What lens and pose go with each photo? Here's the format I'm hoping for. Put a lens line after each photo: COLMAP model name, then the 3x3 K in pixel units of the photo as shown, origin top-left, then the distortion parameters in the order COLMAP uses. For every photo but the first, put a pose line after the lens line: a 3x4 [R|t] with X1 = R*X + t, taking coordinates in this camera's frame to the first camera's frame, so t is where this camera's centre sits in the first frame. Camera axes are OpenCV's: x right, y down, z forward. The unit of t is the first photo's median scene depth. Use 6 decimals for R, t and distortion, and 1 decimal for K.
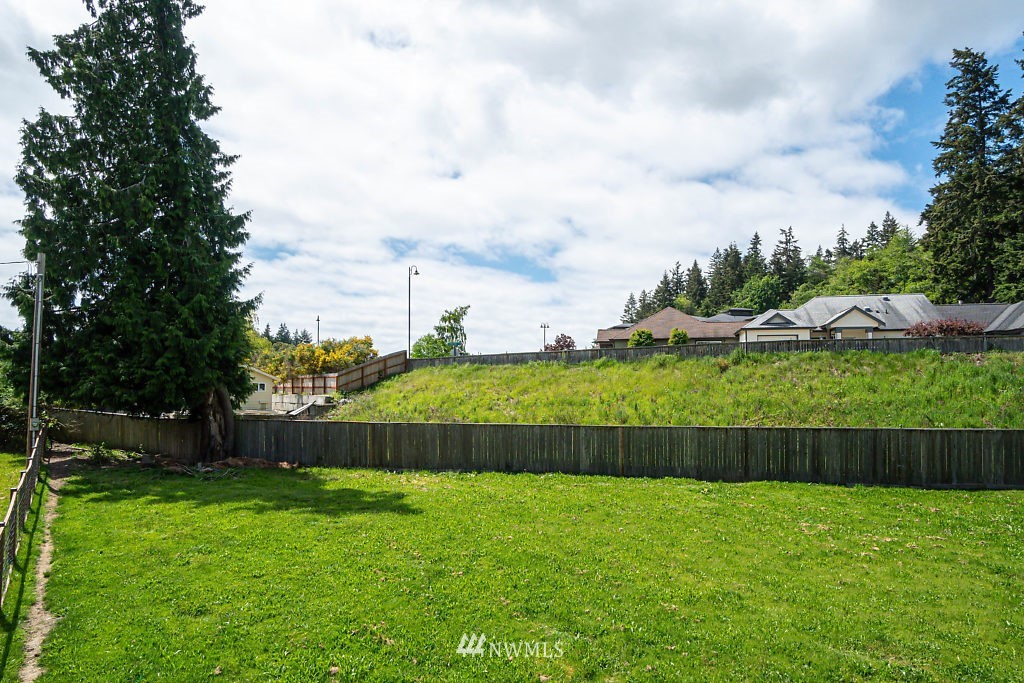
lens RADIAL K [[619.1, 0, 510.2], [0, 619.1, 371.0], [0, 0, 1]] dist [-0.029958, 0.024289]
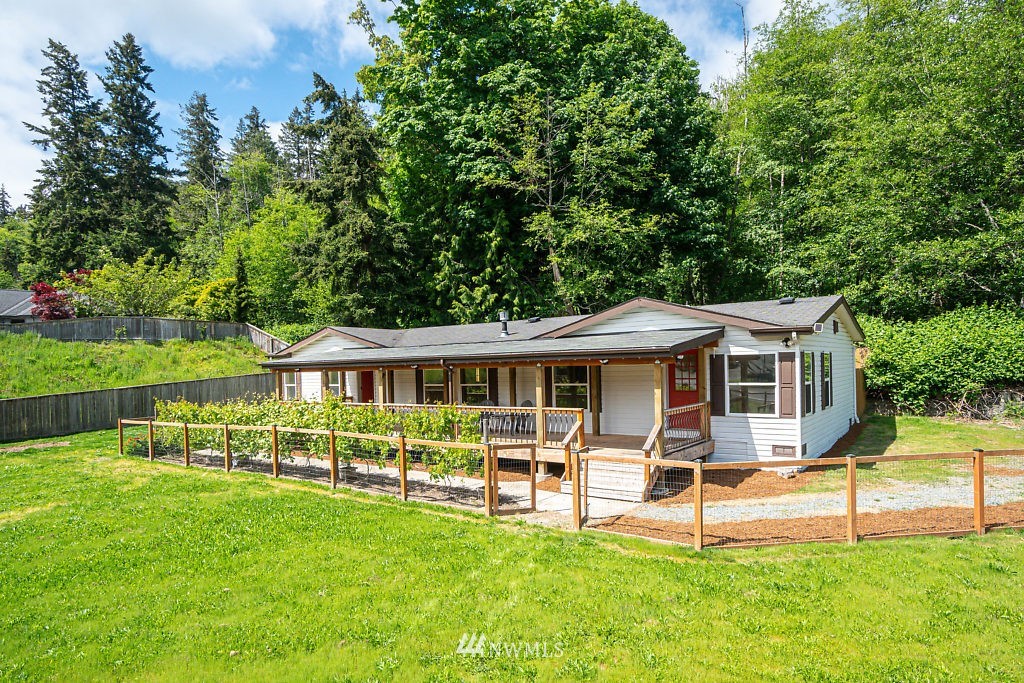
lens RADIAL K [[619.1, 0, 510.2], [0, 619.1, 371.0], [0, 0, 1]] dist [-0.029958, 0.024289]
pose [[0.439402, -0.026217, 0.897908, 0.123888], [-0.011016, 0.999342, 0.034570, -0.009098], [-0.898223, -0.025082, 0.438824, -0.171997]]
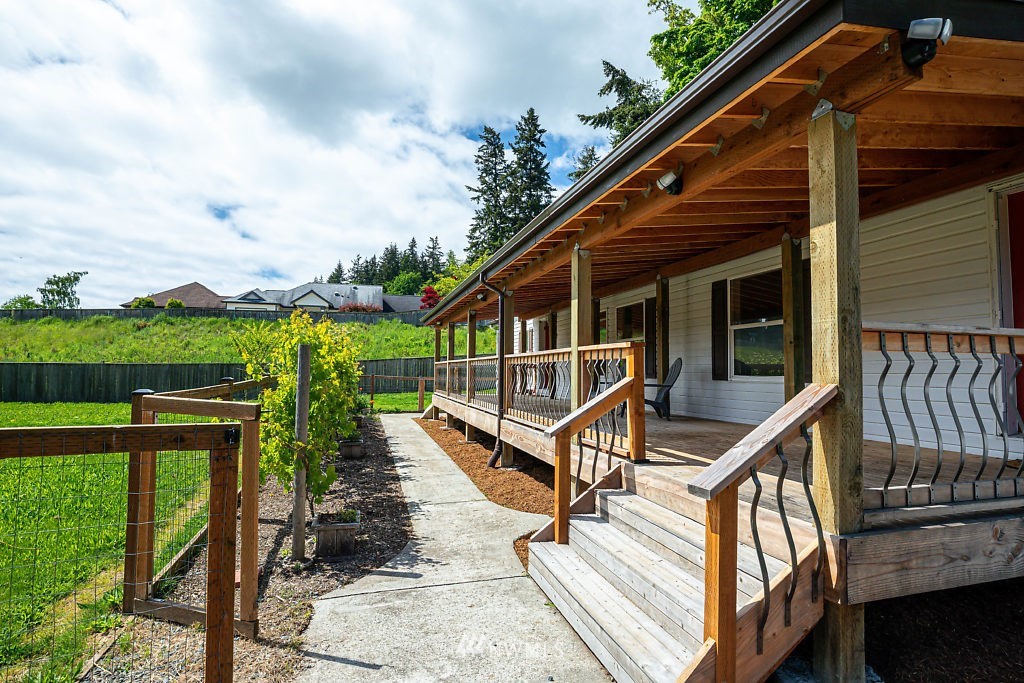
lens RADIAL K [[519.4, 0, 535.2], [0, 519.4, 343.2], [0, 0, 1]] dist [-0.025528, 0.000341]
pose [[0.882634, 0.031405, 0.469010, 0.275090], [-0.026945, 0.999505, -0.016218, 0.011058], [-0.469288, 0.001677, 0.883044, -0.152328]]
